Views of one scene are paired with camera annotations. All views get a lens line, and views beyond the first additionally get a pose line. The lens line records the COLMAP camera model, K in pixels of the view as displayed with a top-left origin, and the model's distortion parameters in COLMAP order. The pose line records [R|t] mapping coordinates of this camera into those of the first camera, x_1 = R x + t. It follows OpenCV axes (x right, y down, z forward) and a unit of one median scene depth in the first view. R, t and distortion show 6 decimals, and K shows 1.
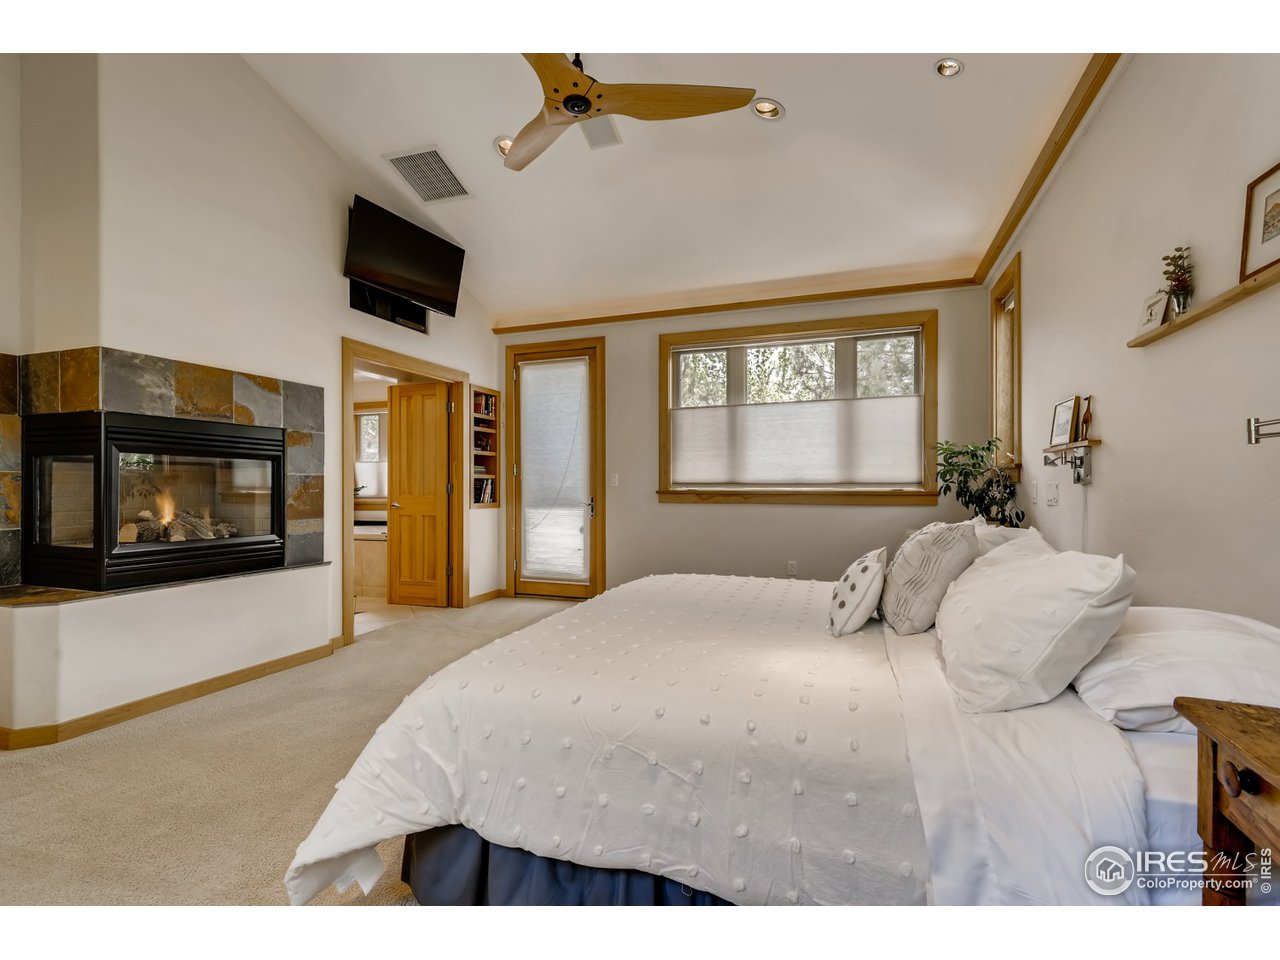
lens RADIAL K [[585.0, 0, 650.8], [0, 585.0, 485.8], [0, 0, 1]] dist [0.001970, 0.001590]
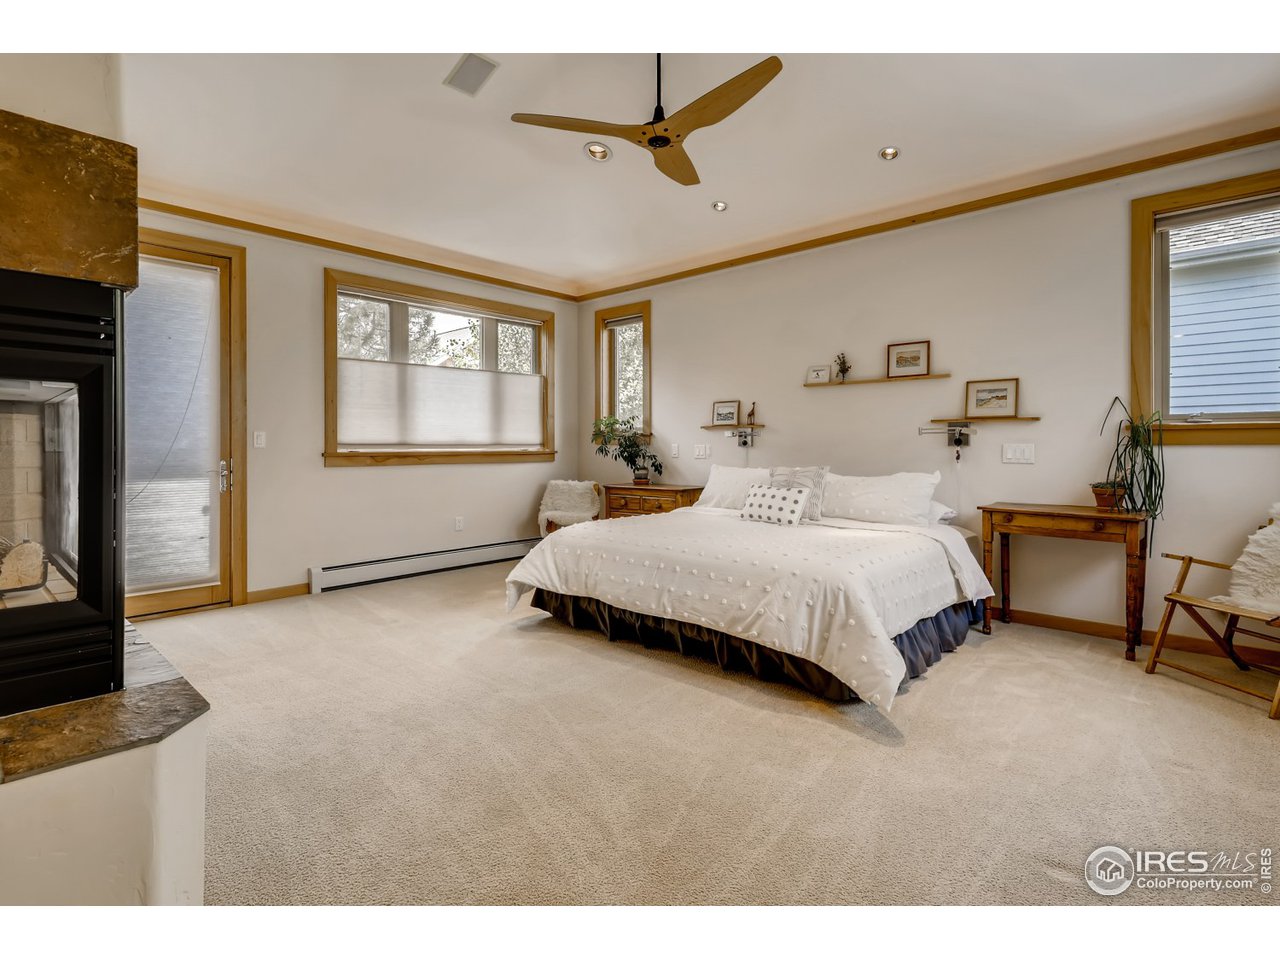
lens RADIAL K [[585.0, 0, 645.8], [0, 585.0, 447.3], [0, 0, 1]] dist [0.001970, 0.001590]
pose [[0.431171, -0.005587, 0.902253, -0.550779], [-0.001942, 0.999973, 0.007120, -0.006712], [-0.902268, -0.004822, 0.431148, 0.218233]]
